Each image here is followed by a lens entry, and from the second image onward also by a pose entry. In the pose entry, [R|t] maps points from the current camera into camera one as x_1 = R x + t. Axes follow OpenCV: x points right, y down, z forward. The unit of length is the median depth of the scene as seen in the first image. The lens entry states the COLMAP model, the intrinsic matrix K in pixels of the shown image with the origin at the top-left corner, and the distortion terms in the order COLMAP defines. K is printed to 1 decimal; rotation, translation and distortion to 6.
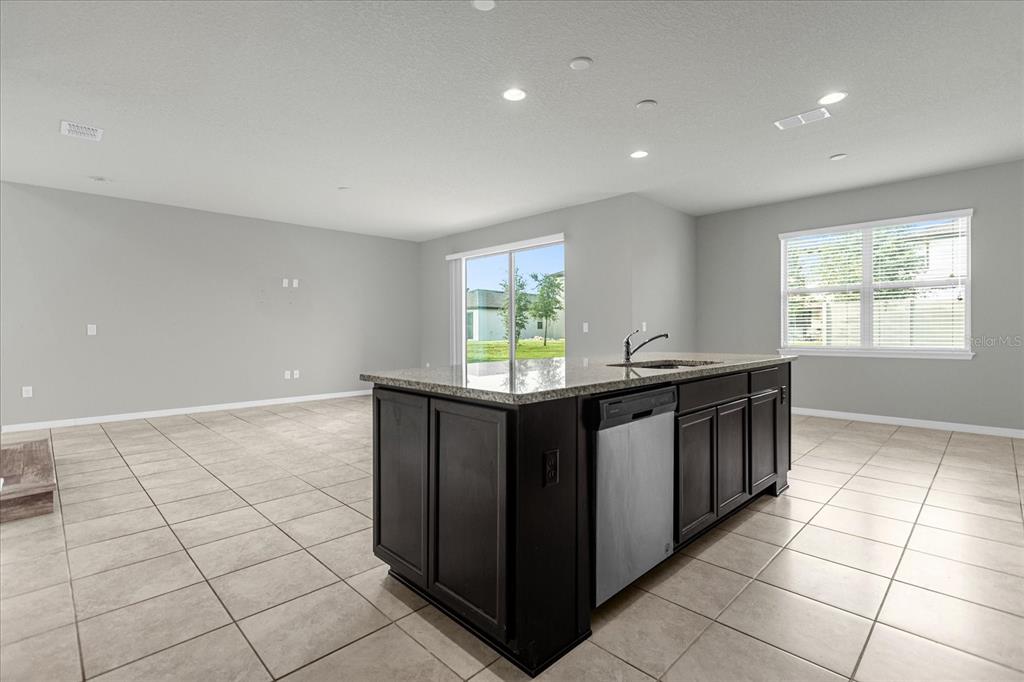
lens RADIAL K [[473.5, 0, 507.0], [0, 473.5, 338.2], [0, 0, 1]] dist [0.000339, -0.000405]
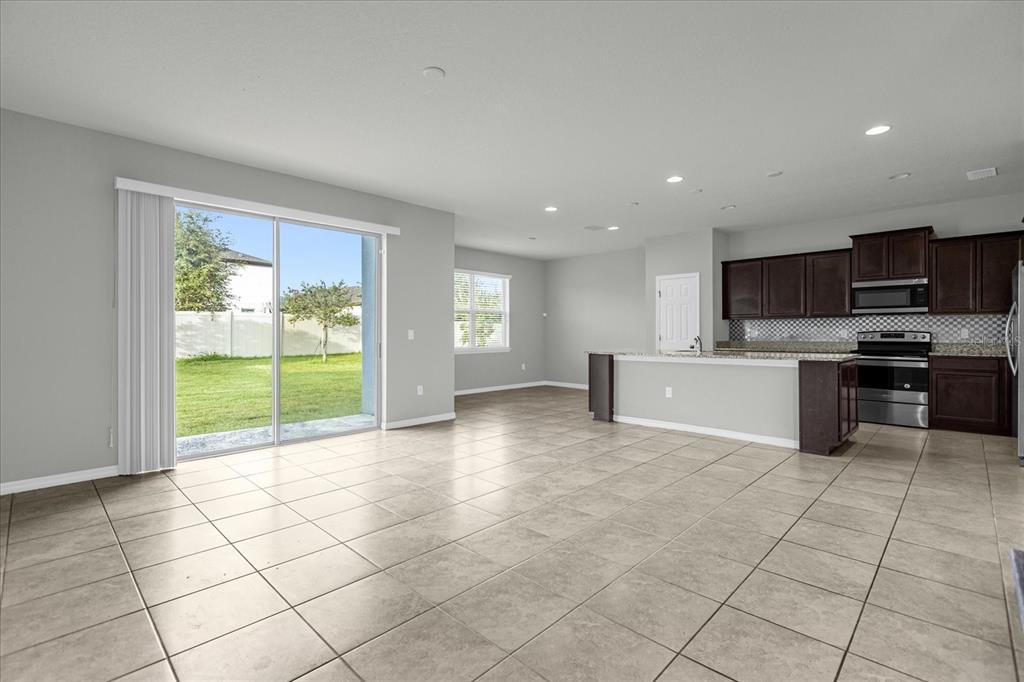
lens RADIAL K [[473.5, 0, 507.8], [0, 473.5, 335.1], [0, 0, 1]] dist [0.000339, -0.000405]
pose [[-0.018414, 0.002365, 0.999828, -1.457854], [0.022461, 0.999746, -0.001951, -0.029709], [-0.999578, 0.022421, -0.018463, 1.556550]]
